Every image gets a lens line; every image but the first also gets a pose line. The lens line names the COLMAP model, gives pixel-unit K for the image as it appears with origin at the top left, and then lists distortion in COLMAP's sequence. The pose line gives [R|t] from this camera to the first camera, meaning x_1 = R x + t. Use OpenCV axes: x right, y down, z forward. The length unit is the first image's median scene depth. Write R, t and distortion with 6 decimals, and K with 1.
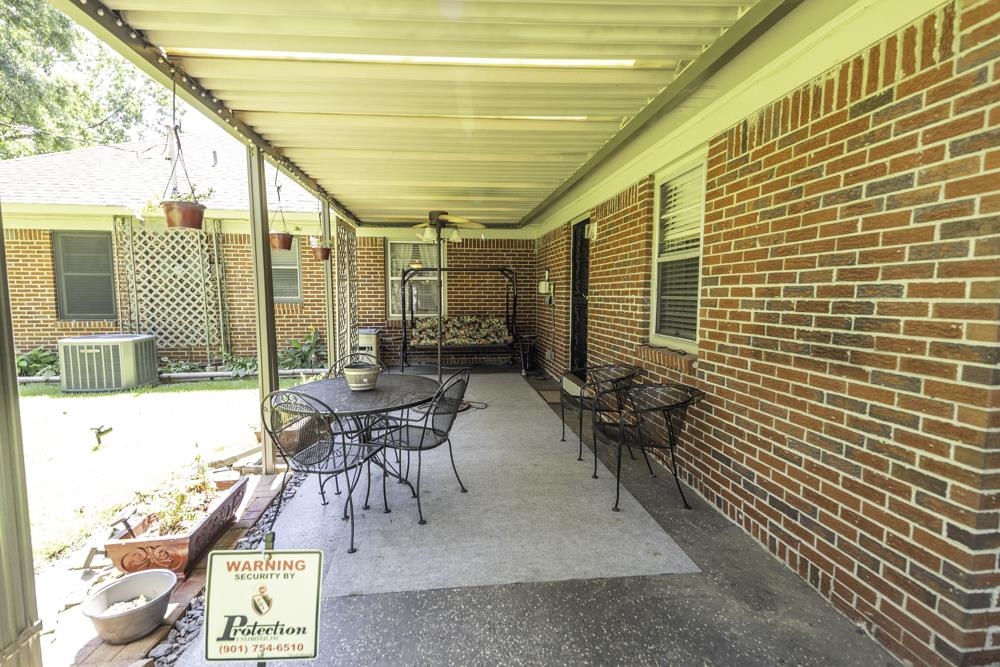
lens RADIAL K [[469.4, 0, 500.0], [0, 469.4, 333.5], [0, 0, 1]] dist [0.054227, -0.023185]
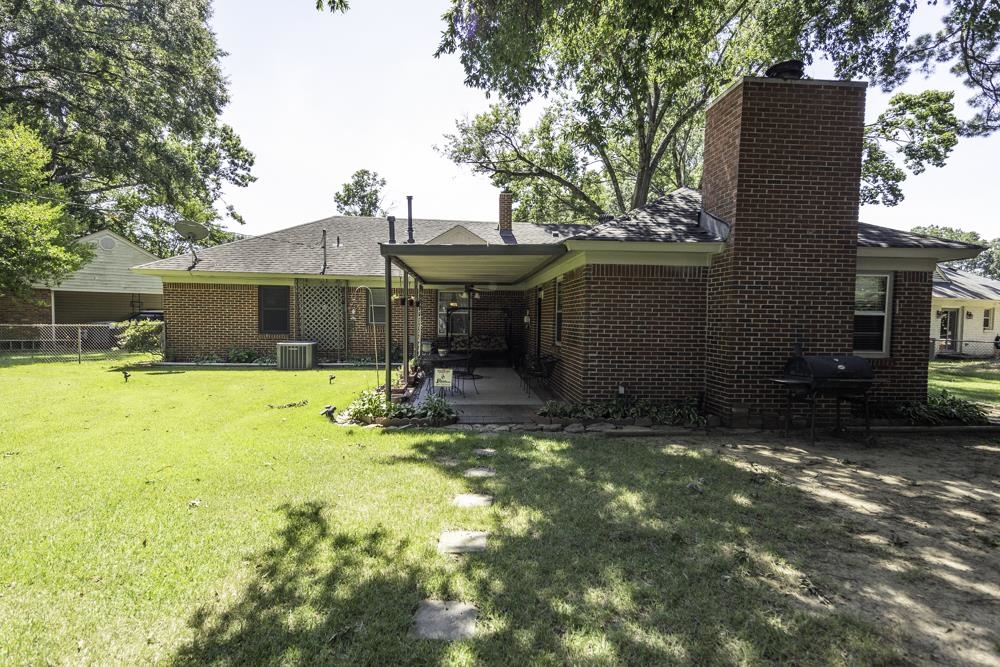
lens RADIAL K [[469.4, 0, 500.0], [0, 469.4, 333.5], [0, 0, 1]] dist [0.054227, -0.023185]
pose [[0.998762, 0.016131, -0.047054, 0.076185], [-0.018677, 0.998356, -0.054181, 0.052023], [0.046102, 0.054993, 0.997422, -0.756902]]
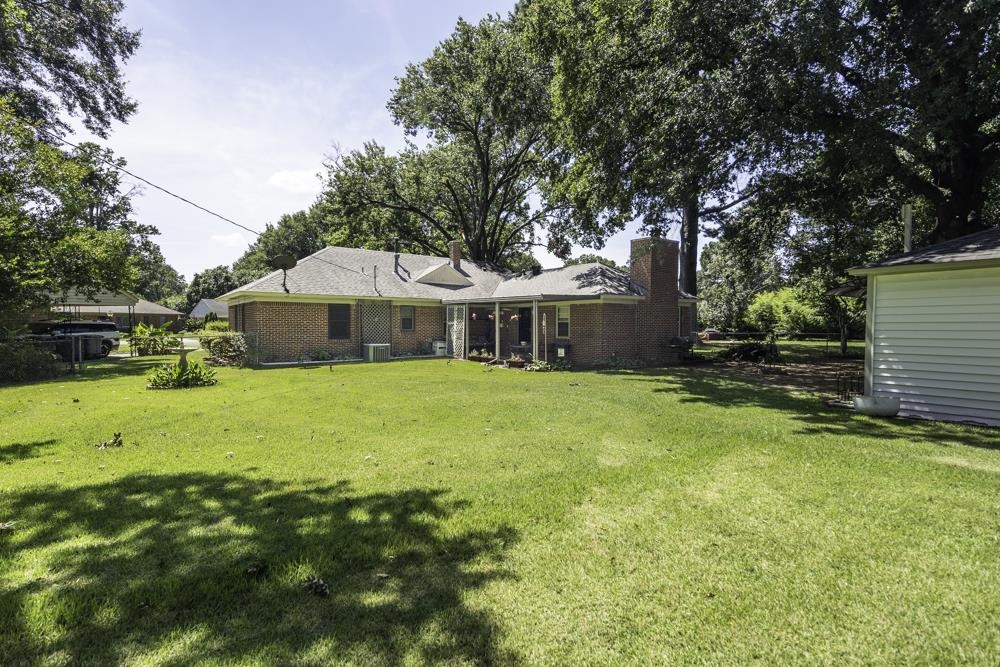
lens RADIAL K [[469.4, 0, 500.0], [0, 469.4, 333.5], [0, 0, 1]] dist [0.054227, -0.023185]
pose [[0.873588, -0.010531, 0.486553, -1.356878], [0.041572, 0.997726, -0.053047, 0.110088], [-0.484888, 0.066568, 0.872039, -1.572799]]
